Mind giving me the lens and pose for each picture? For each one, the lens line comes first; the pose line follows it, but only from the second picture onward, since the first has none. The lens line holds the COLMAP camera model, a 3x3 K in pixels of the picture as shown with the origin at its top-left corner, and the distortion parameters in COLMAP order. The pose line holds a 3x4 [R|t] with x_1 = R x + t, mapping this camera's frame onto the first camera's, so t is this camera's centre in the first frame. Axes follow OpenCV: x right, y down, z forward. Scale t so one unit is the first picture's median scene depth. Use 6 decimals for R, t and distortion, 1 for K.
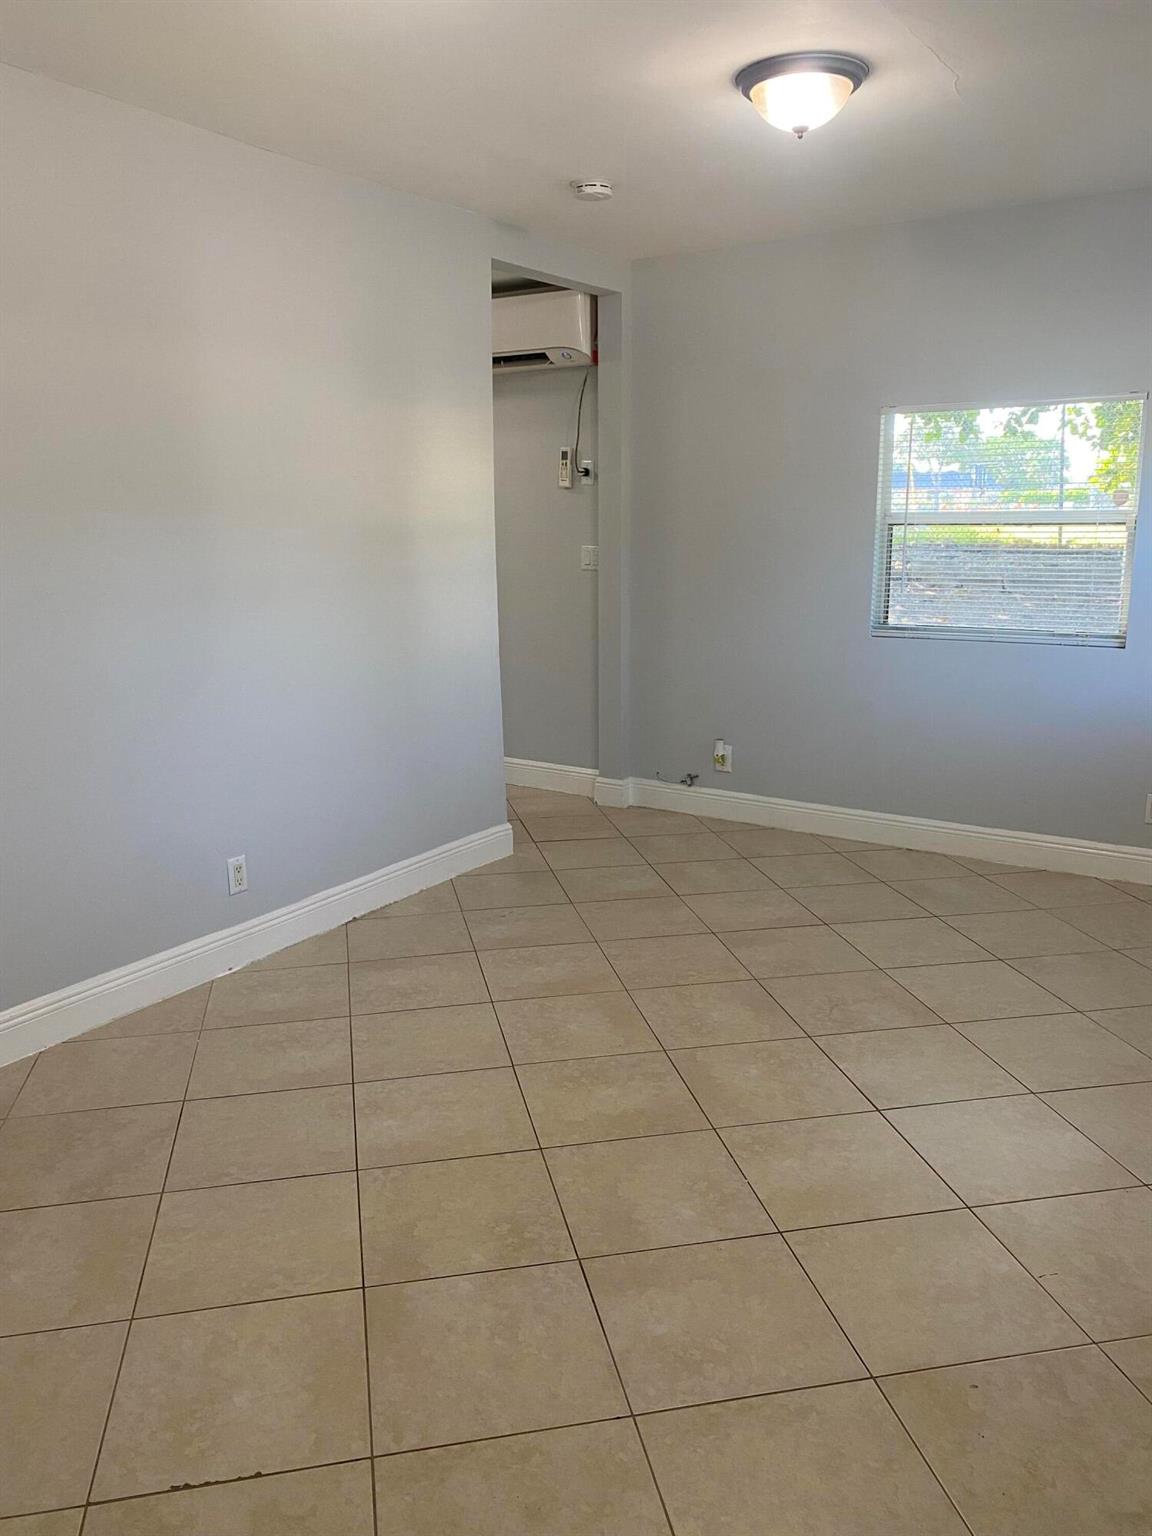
lens RADIAL K [[1172.8, 0, 574.1], [0, 1172.8, 774.5], [0, 0, 1]] dist [0.009508, -0.013501]
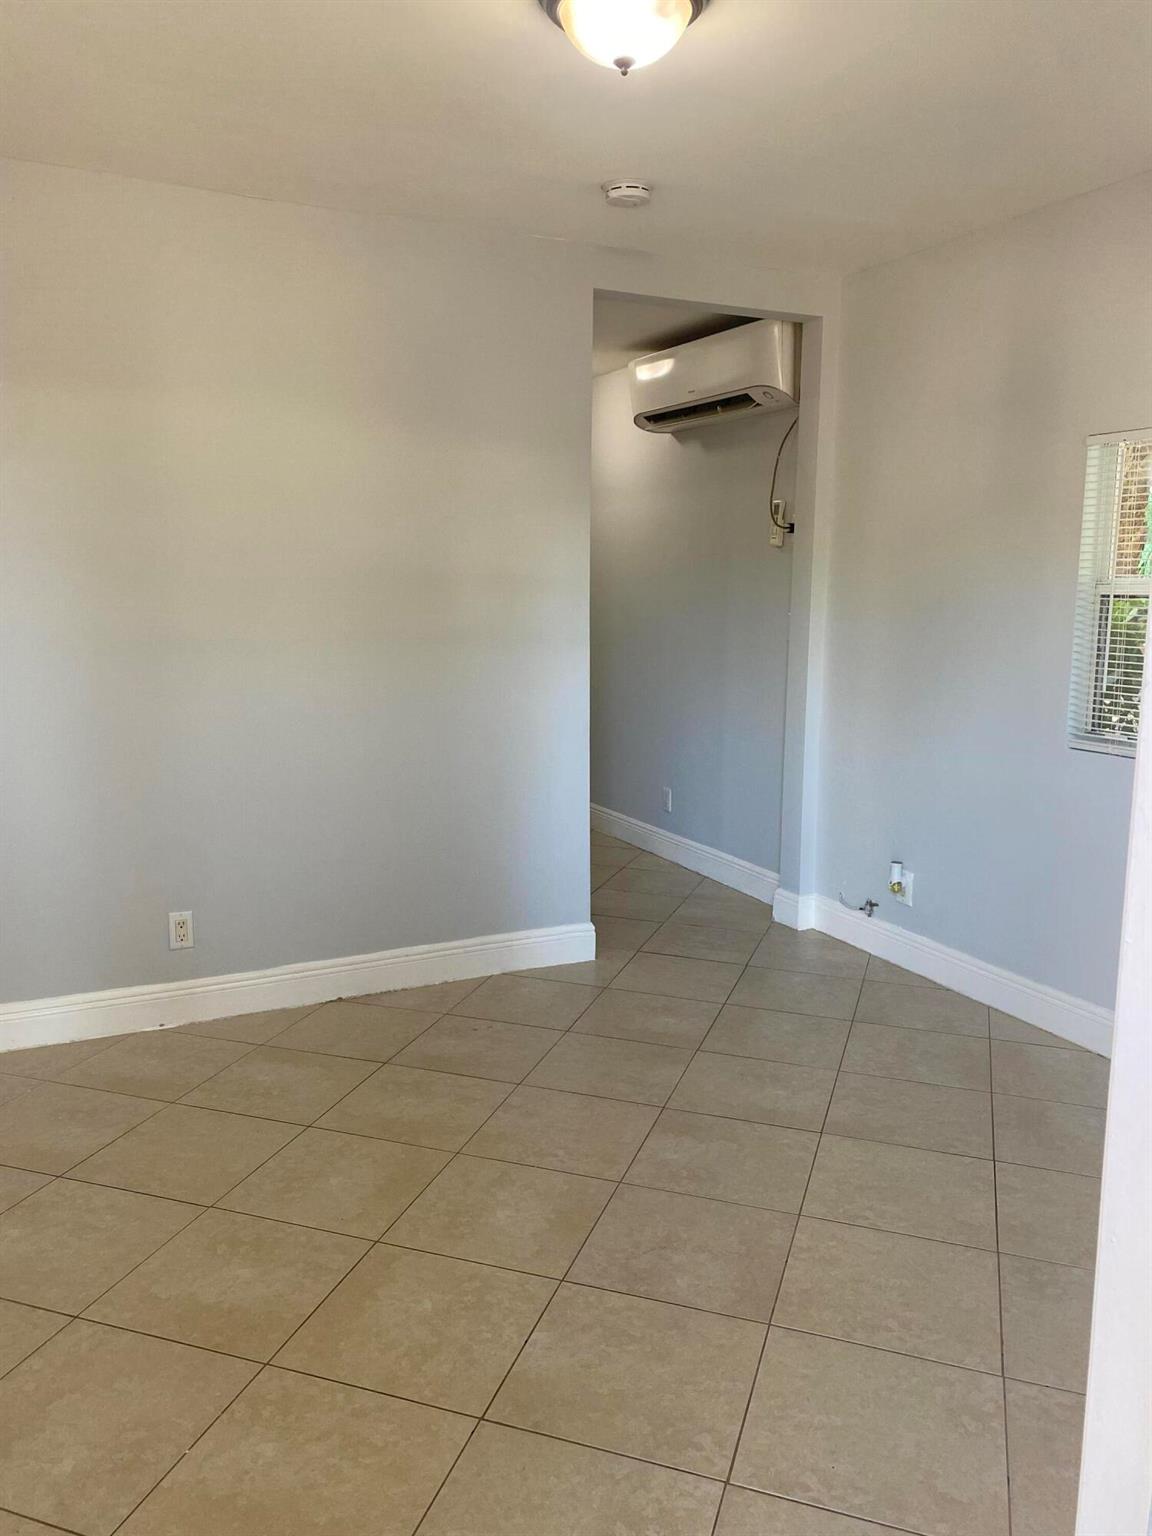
lens RADIAL K [[1172.8, 0, 575.1], [0, 1172.8, 758.0], [0, 0, 1]] dist [0.009508, -0.013501]
pose [[0.862433, 0.091863, -0.497765, 0.356171], [-0.127636, 0.991084, -0.038239, -0.046228], [0.489814, 0.096511, 0.866469, 0.230604]]
